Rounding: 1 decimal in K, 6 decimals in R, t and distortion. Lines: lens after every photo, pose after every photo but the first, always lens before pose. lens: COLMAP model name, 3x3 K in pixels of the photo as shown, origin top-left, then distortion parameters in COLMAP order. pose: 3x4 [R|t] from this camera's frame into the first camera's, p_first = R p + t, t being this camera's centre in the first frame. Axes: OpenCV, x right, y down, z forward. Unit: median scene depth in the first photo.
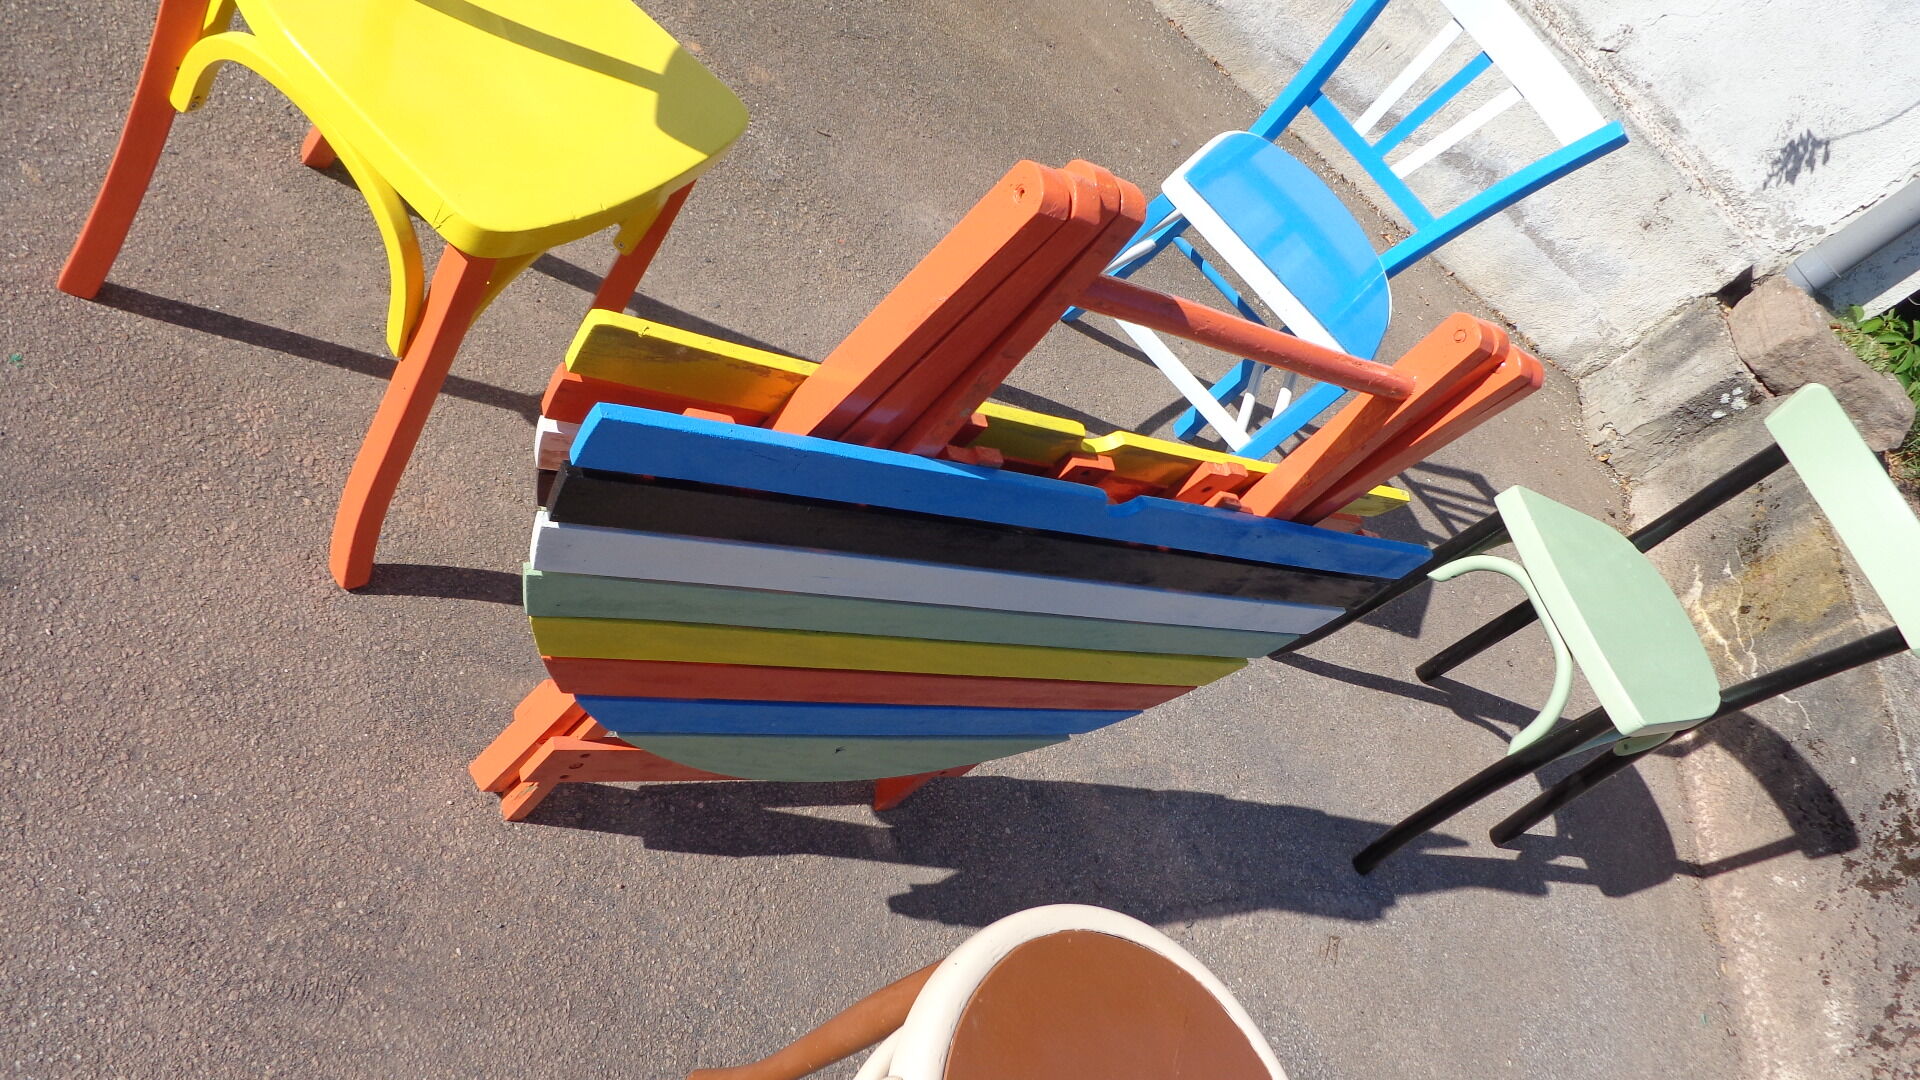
lens RADIAL K [[1420.2, 0, 956.5], [0, 1420.2, 537.3], [0, 0, 1]] dist [-0.009869, -0.002310]
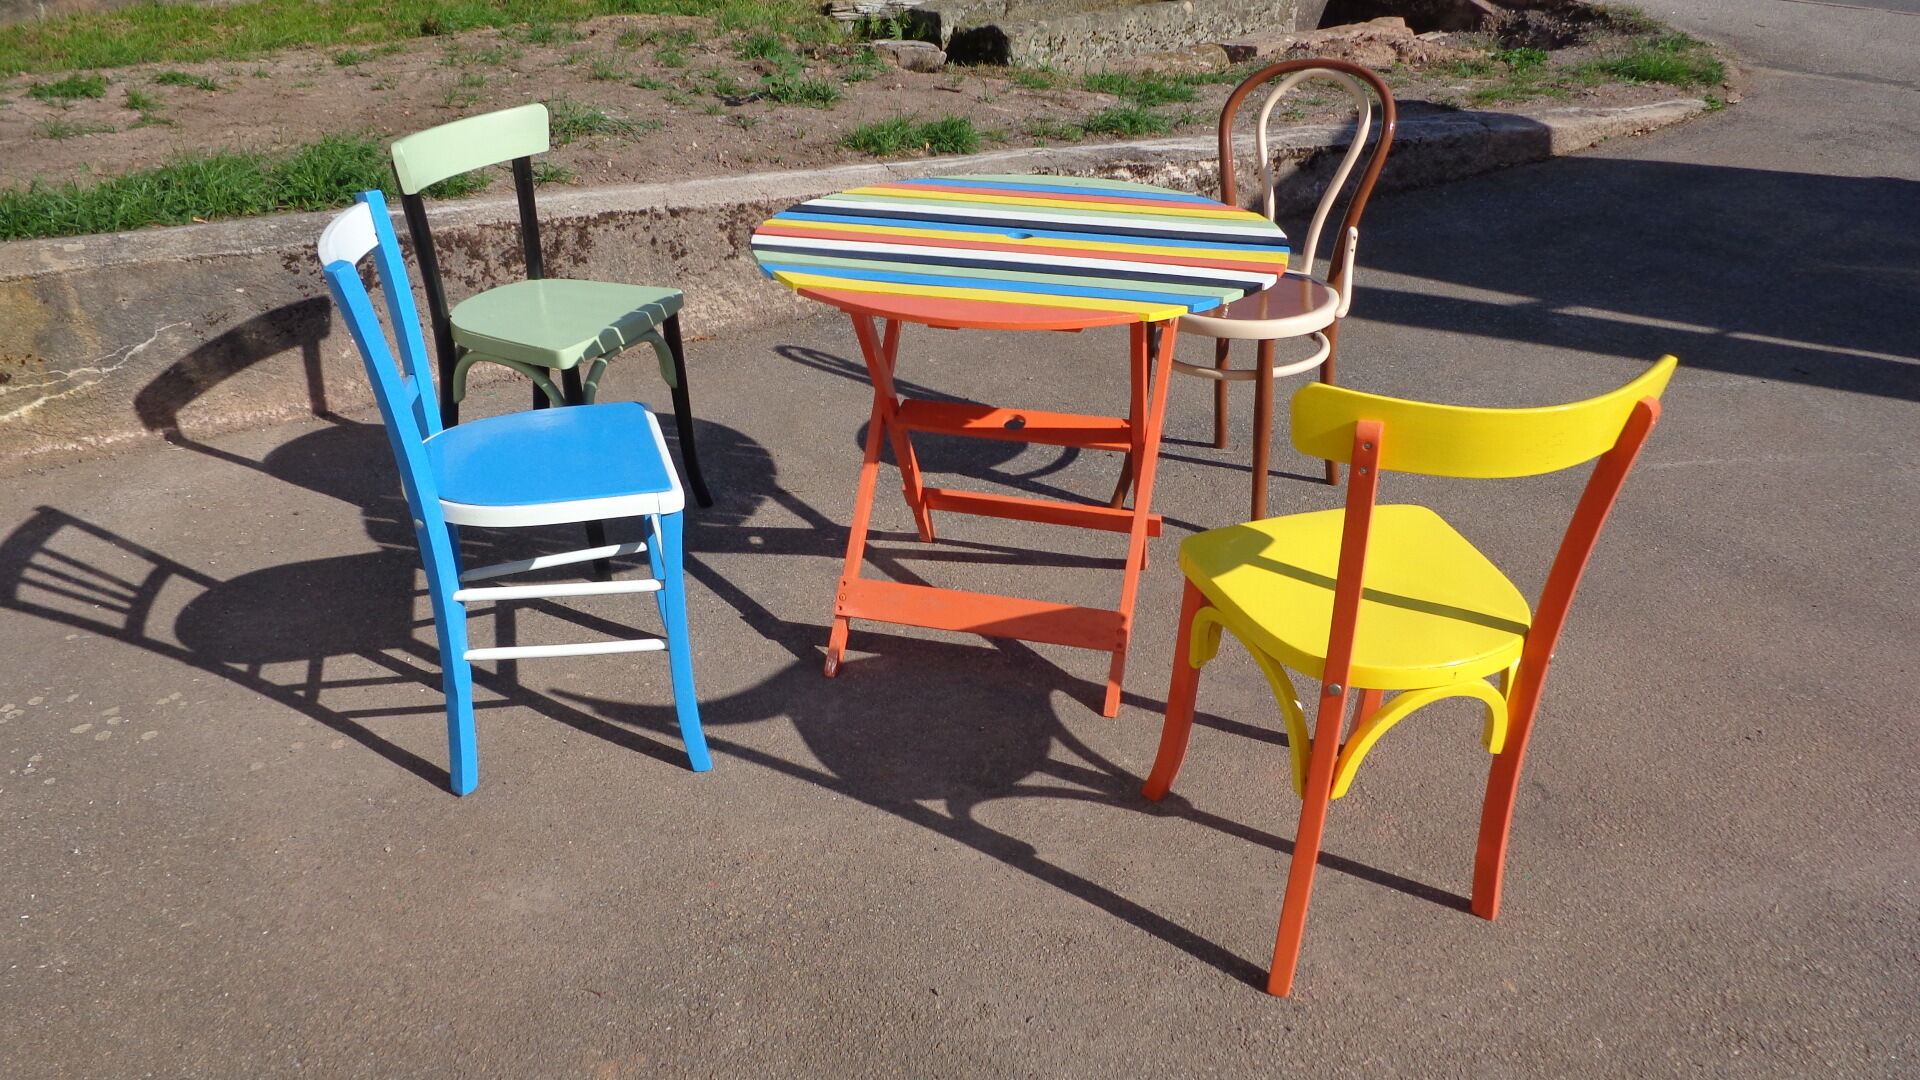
lens RADIAL K [[1420.2, 0, 970.7], [0, 1420.2, 537.8], [0, 0, 1]] dist [-0.009869, -0.002310]
pose [[-0.590555, -0.780176, 0.206327, -0.167110], [0.236596, 0.077053, 0.968548, -0.934438], [-0.771536, 0.620797, 0.139083, 0.522979]]
